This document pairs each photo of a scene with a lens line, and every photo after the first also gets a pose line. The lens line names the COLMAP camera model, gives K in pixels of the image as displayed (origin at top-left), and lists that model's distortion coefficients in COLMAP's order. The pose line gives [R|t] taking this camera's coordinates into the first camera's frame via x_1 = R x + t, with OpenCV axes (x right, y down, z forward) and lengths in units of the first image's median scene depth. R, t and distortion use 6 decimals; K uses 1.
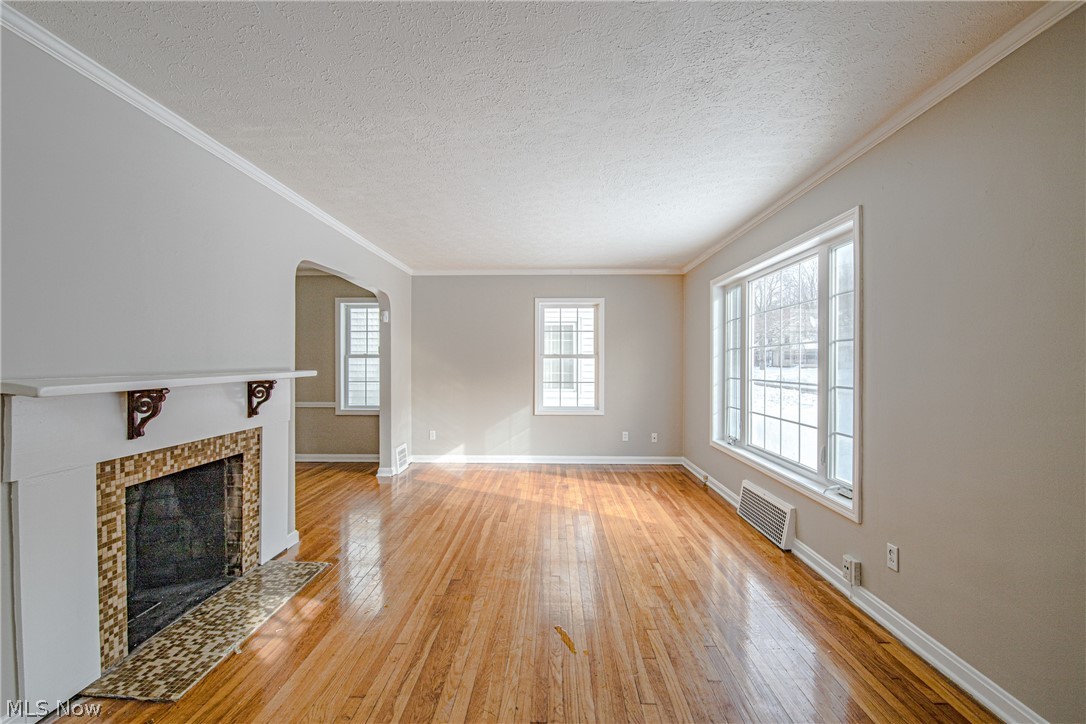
lens RADIAL K [[484.8, 0, 534.8], [0, 484.8, 364.0], [0, 0, 1]] dist [-0.008434, -0.000198]
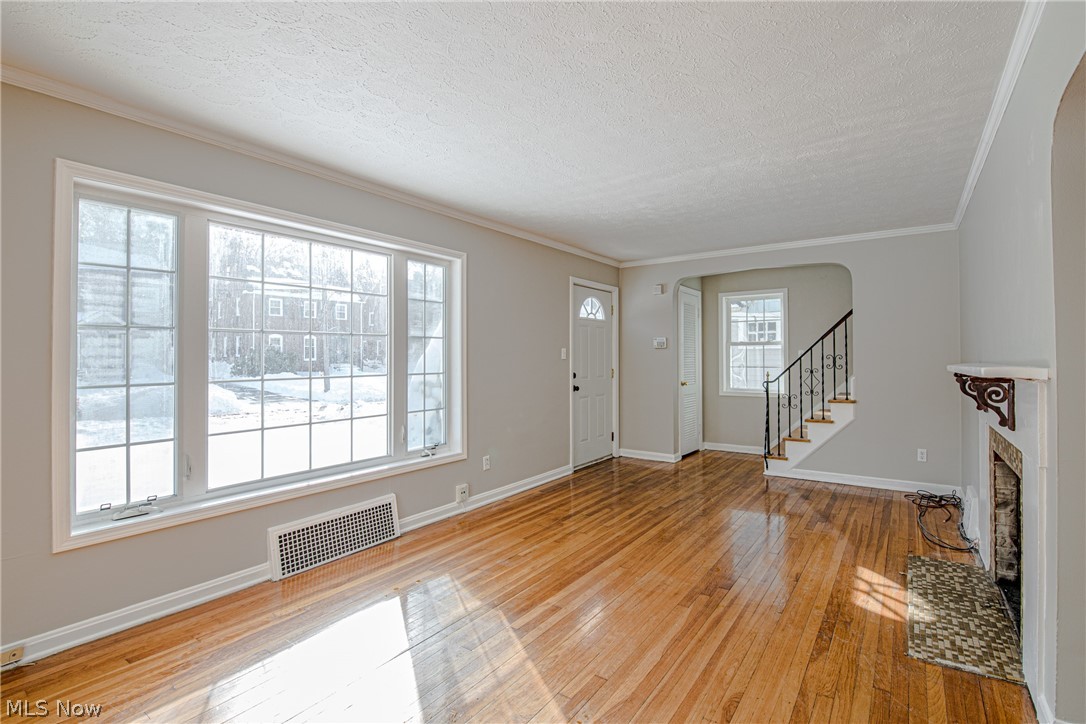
lens RADIAL K [[490.7, 0, 579.2], [0, 490.7, 360.6], [0, 0, 1]] dist [-0.023087, -0.000660]
pose [[-0.853676, -0.004826, 0.520783, -0.442511], [0.003975, 0.999868, 0.015781, -0.007818], [-0.520790, 0.015542, -0.853543, 2.086865]]
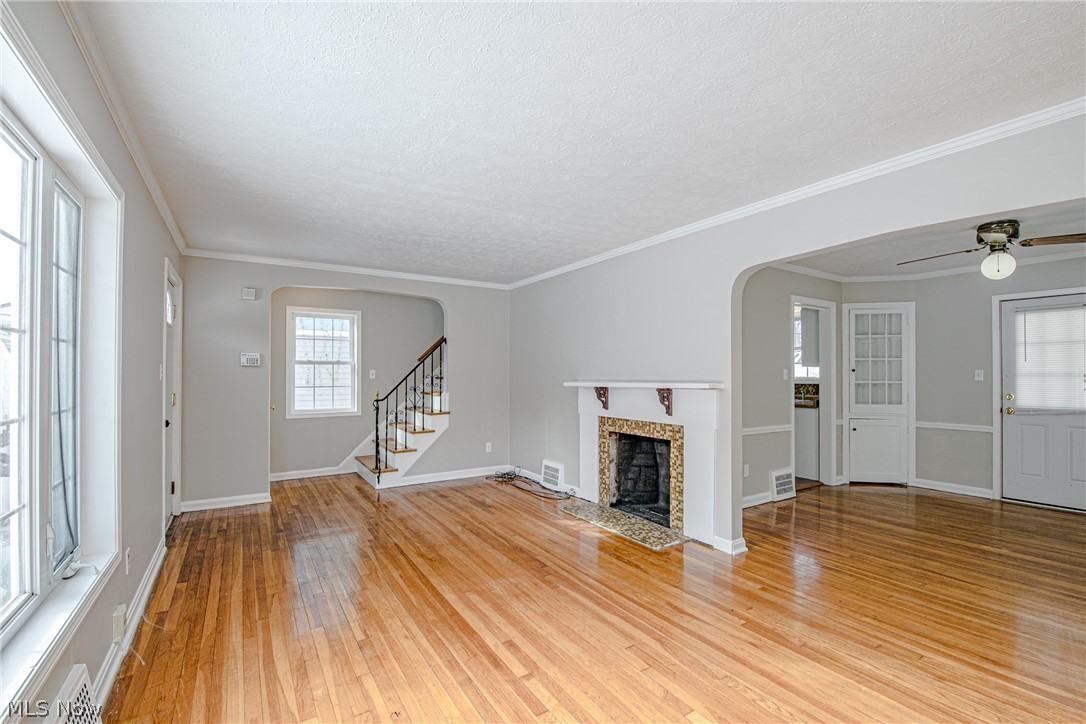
lens RADIAL K [[474.9, 0, 545.6], [0, 474.9, 373.4], [0, 0, 1]] dist [-0.020500, -0.000985]
pose [[-0.819688, -0.003572, -0.572799, 0.508868], [-0.005857, 0.999981, 0.002146, -0.010449], [0.572780, 0.005113, -0.819693, 2.056962]]
